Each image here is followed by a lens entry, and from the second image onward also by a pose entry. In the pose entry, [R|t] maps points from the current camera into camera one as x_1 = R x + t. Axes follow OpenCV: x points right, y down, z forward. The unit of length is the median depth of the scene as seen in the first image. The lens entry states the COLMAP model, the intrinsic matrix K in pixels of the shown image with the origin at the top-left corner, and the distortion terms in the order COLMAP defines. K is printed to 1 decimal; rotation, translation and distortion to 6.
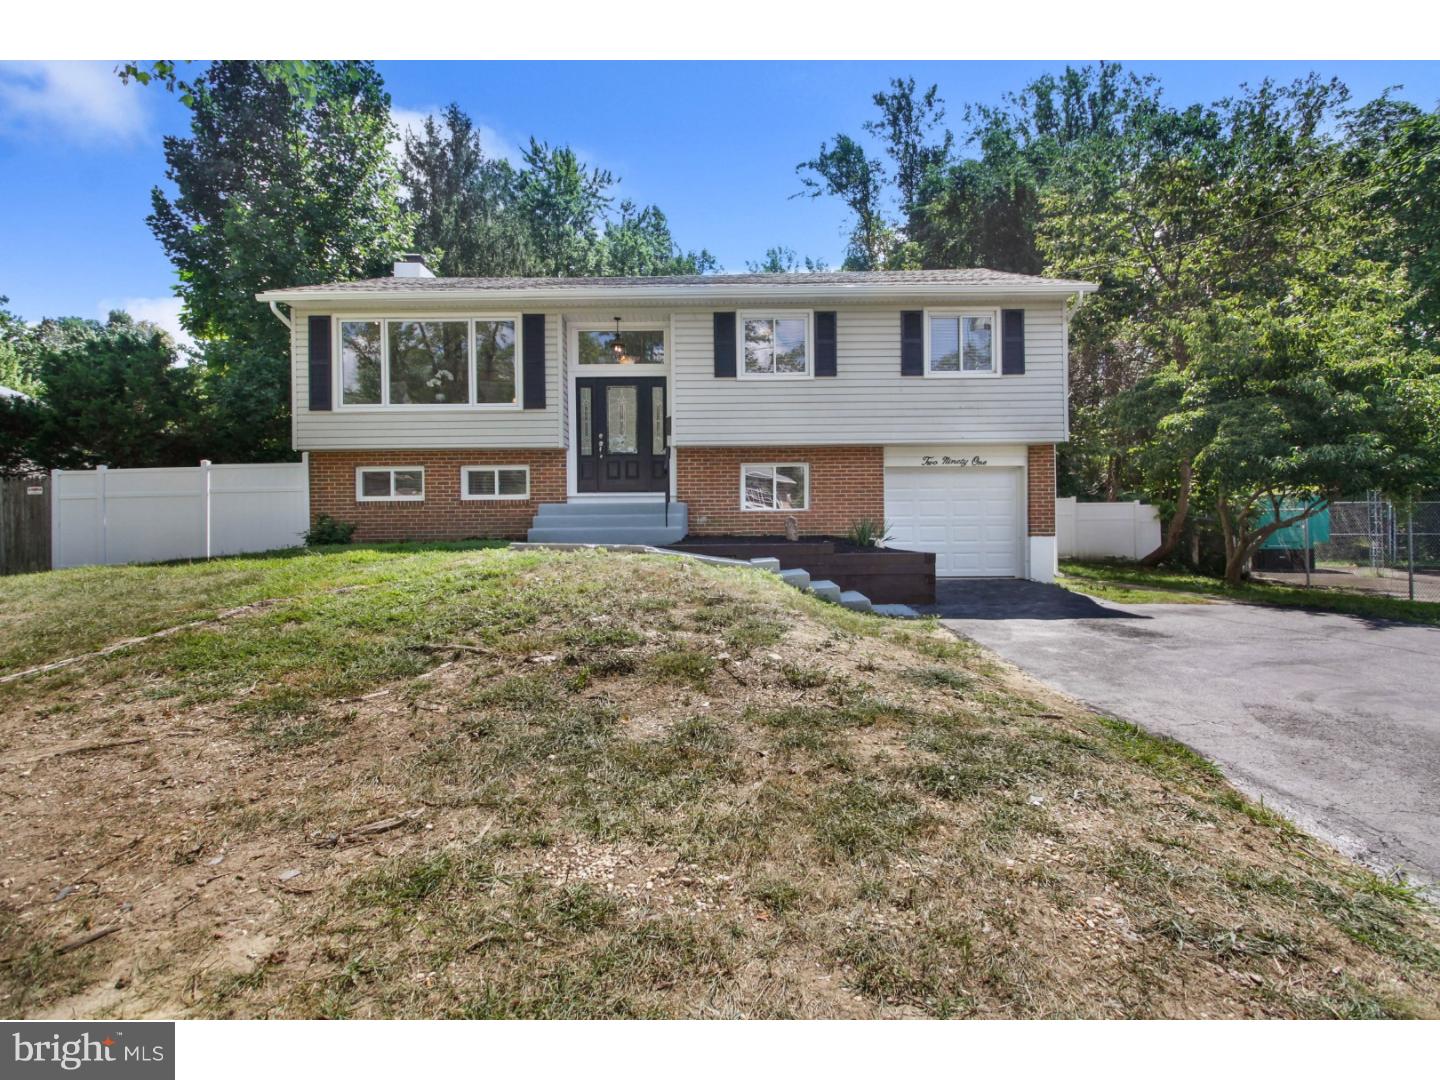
lens RADIAL K [[679.5, 0, 717.9], [0, 679.5, 520.3], [0, 0, 1]] dist [-0.000572, -0.001249]
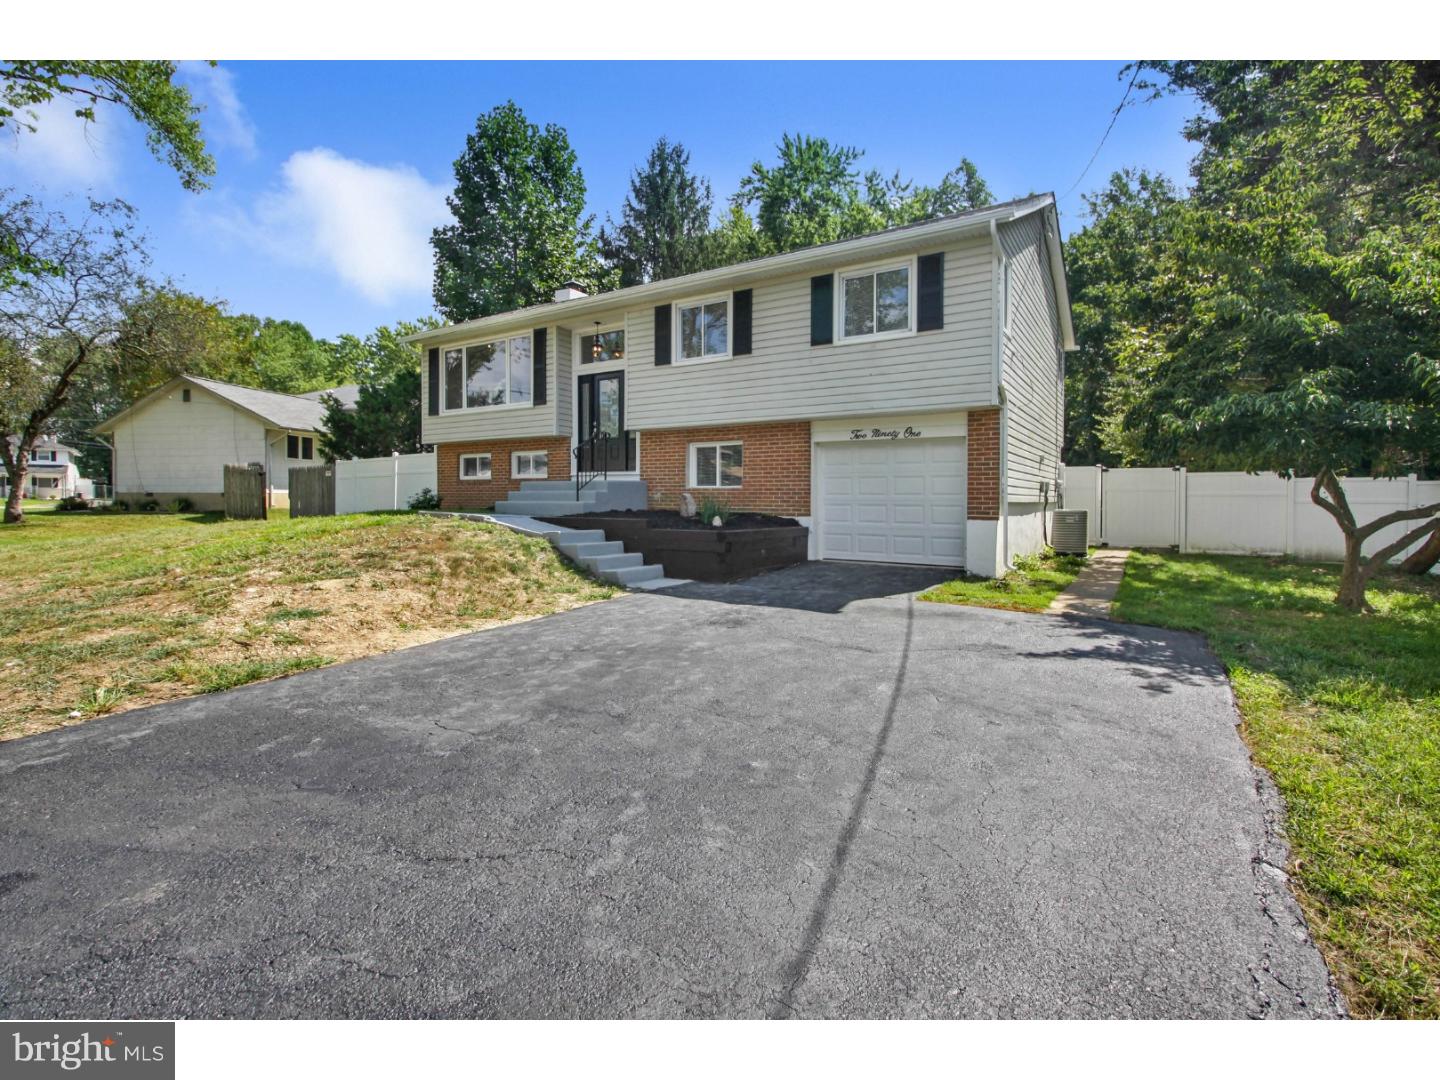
lens RADIAL K [[673.2, 0, 718.6], [0, 673.2, 515.8], [0, 0, 1]] dist [0.000562, -0.000030]
pose [[0.843871, 0.026929, -0.535871, 0.654311], [-0.009973, 0.999354, 0.034514, -0.006580], [0.536454, -0.023781, 0.843594, 0.125791]]
